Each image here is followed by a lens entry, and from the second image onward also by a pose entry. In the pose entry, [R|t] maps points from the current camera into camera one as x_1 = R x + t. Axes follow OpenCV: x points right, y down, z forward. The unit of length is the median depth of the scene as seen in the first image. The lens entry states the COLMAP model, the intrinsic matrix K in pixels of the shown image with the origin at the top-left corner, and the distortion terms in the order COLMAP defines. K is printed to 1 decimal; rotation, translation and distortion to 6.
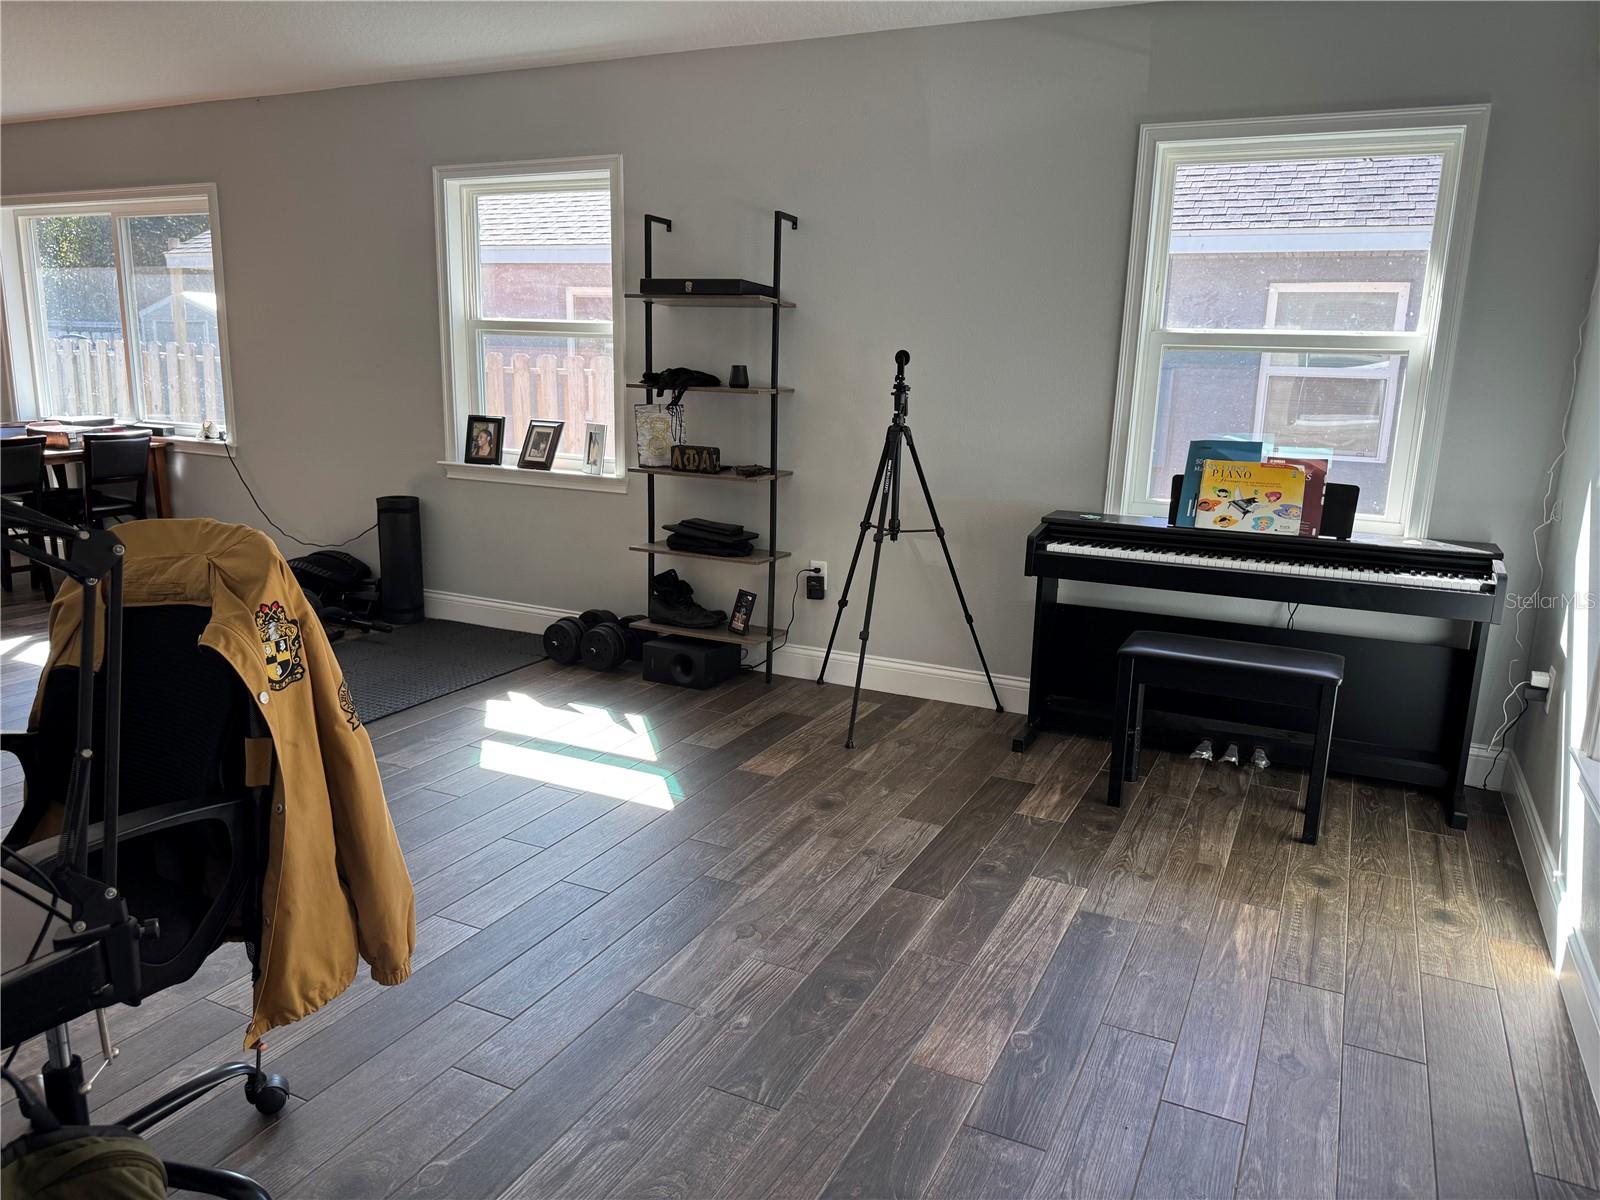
lens RADIAL K [[1131.8, 0, 798.9], [0, 1131.8, 599.0], [0, 0, 1]] dist [0.135245, -0.179709]
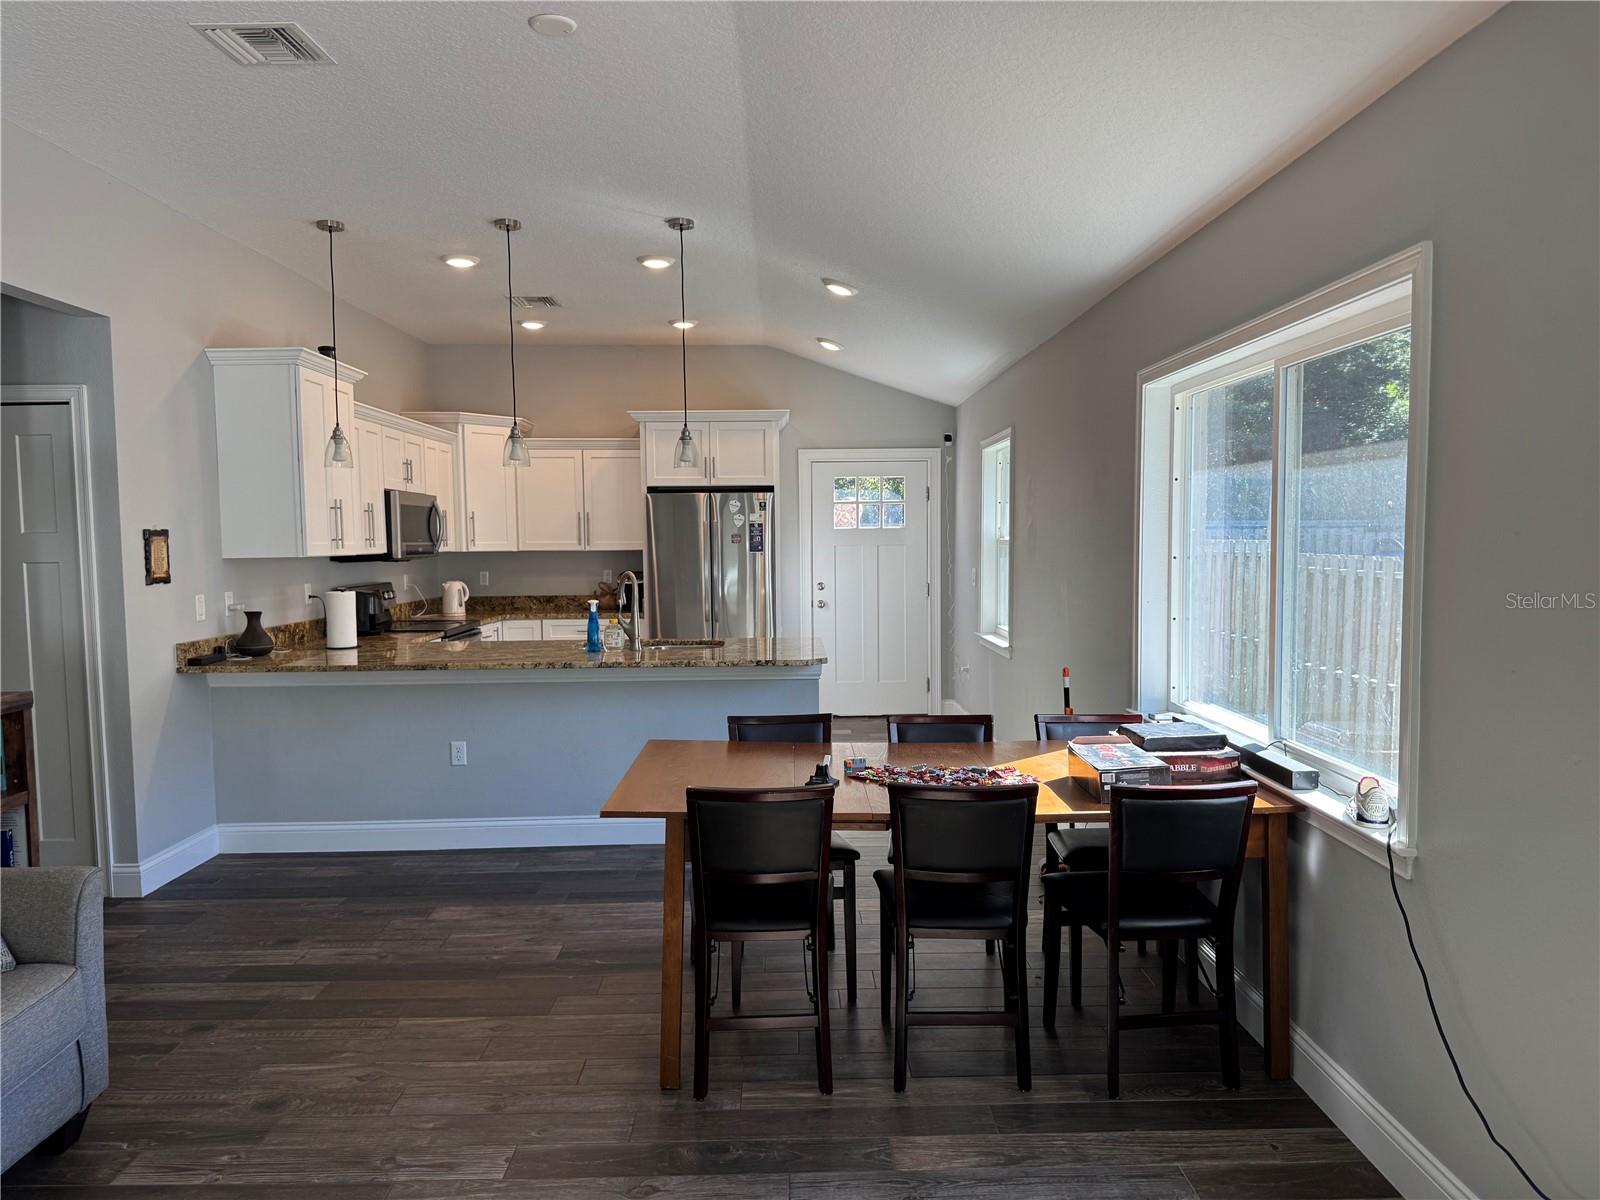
lens RADIAL K [[1114.8, 0, 800.0], [0, 1114.8, 600.0], [0, 0, 1]] dist [0.164510, -0.274184]
pose [[0.456073, 0.019884, -0.889720, -0.281268], [-0.162019, 0.984898, -0.061040, -0.201309], [0.875070, 0.171990, 0.452407, 0.759842]]
